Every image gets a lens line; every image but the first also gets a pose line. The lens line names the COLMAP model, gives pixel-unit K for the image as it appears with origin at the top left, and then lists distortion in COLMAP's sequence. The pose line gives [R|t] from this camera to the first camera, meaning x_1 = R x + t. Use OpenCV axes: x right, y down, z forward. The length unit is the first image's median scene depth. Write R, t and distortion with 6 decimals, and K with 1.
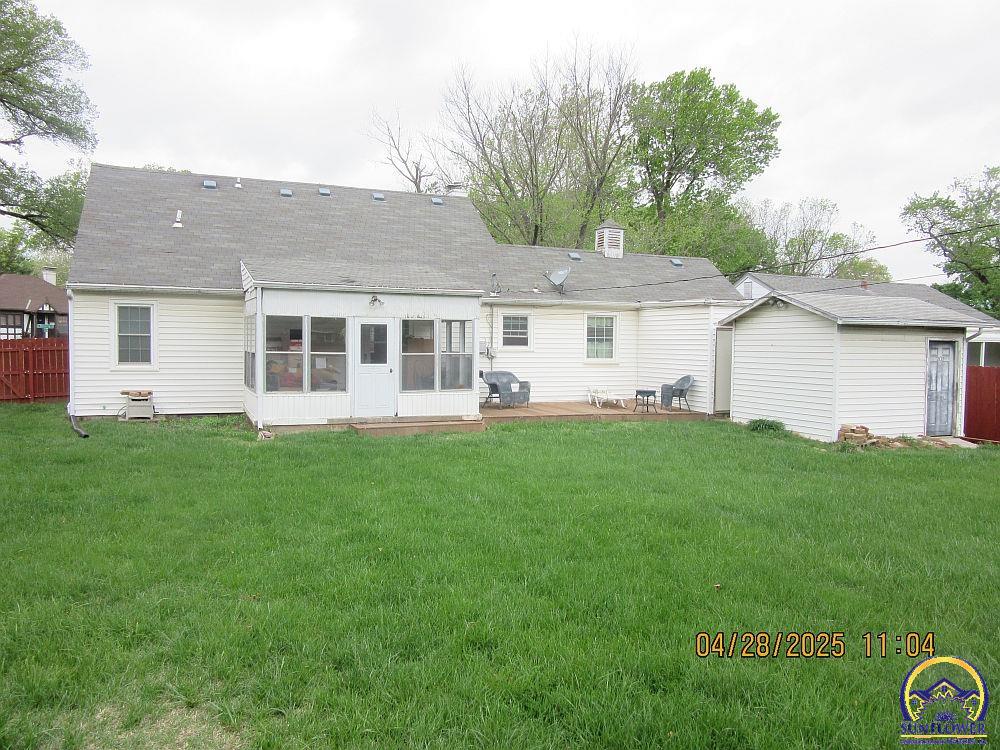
lens RADIAL K [[748.2, 0, 500.0], [0, 748.2, 375.0], [0, 0, 1]] dist [-0.042341, 0.036927]
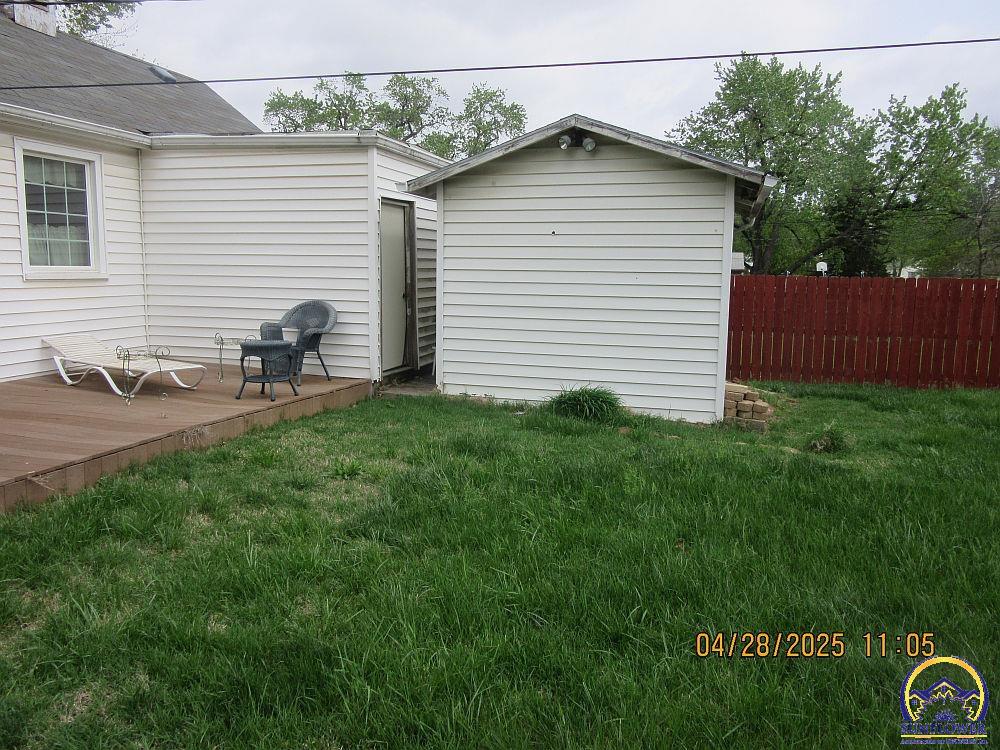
lens RADIAL K [[748.2, 0, 500.0], [0, 748.2, 375.0], [0, 0, 1]] dist [-0.042341, 0.036927]
pose [[0.622420, -0.111140, 0.774752, -0.035641], [0.024724, 0.992165, 0.122466, -0.007369], [-0.782293, -0.057071, 0.620291, 0.586519]]
